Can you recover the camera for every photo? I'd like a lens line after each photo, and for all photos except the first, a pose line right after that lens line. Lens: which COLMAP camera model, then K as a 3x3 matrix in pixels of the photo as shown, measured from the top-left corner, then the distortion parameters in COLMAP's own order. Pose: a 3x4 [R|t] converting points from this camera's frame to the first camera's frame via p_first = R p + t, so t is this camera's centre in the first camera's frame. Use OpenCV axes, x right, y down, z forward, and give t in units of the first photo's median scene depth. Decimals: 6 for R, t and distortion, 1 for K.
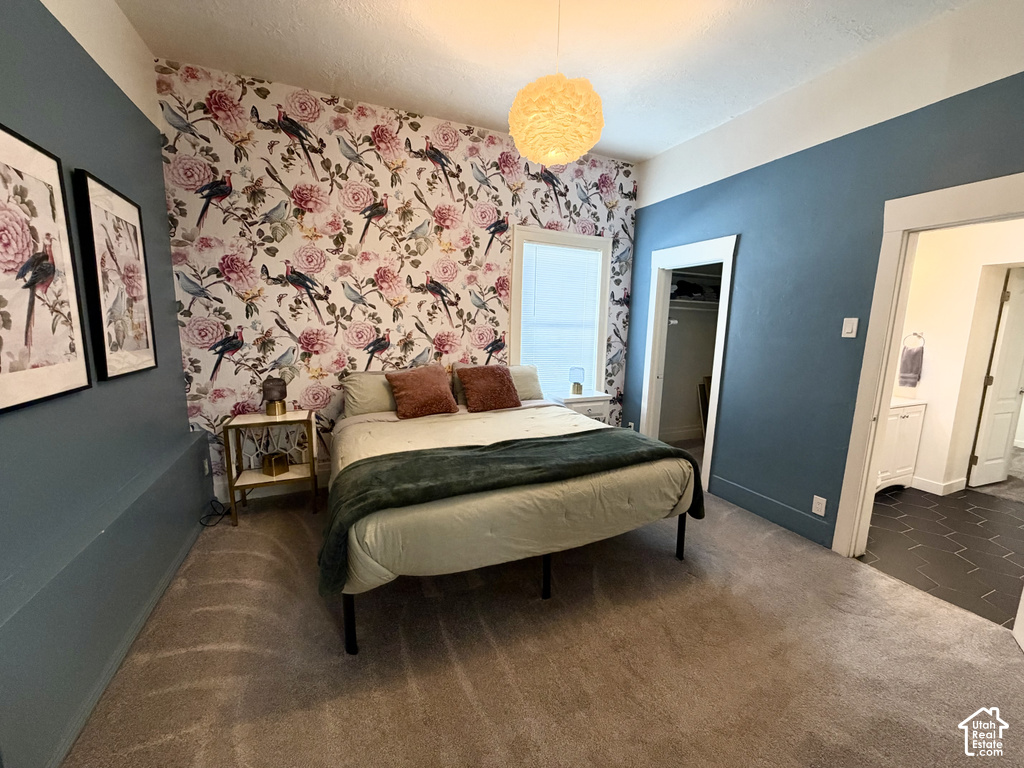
lens RADIAL K [[409.0, 0, 509.3], [0, 409.0, 385.4], [0, 0, 1]] dist [-0.002275, 0.000179]
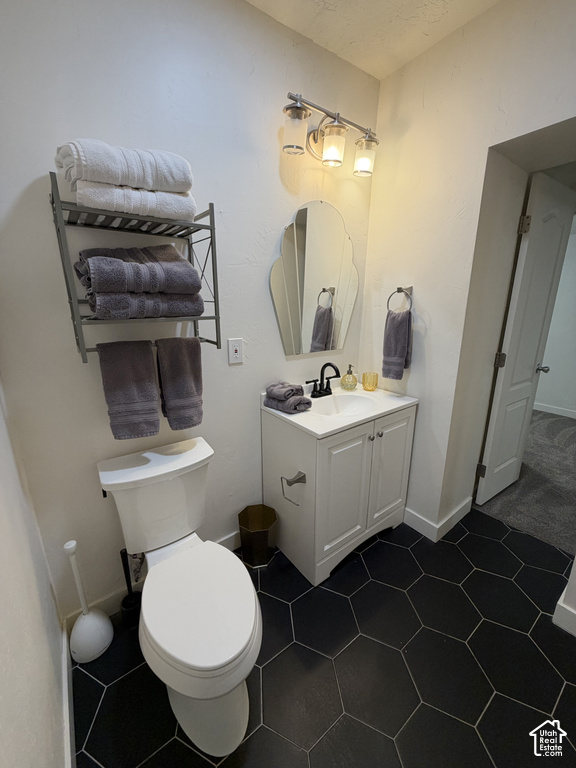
lens RADIAL K [[306.7, 0, 288.4], [0, 306.7, 382.3], [0, 0, 1]] dist [-0.002275, 0.000179]
pose [[0.973667, -0.079257, 0.213755, 0.726685], [0.055398, 0.991774, 0.115393, -0.052479], [-0.221143, -0.100513, 0.970048, 0.585404]]
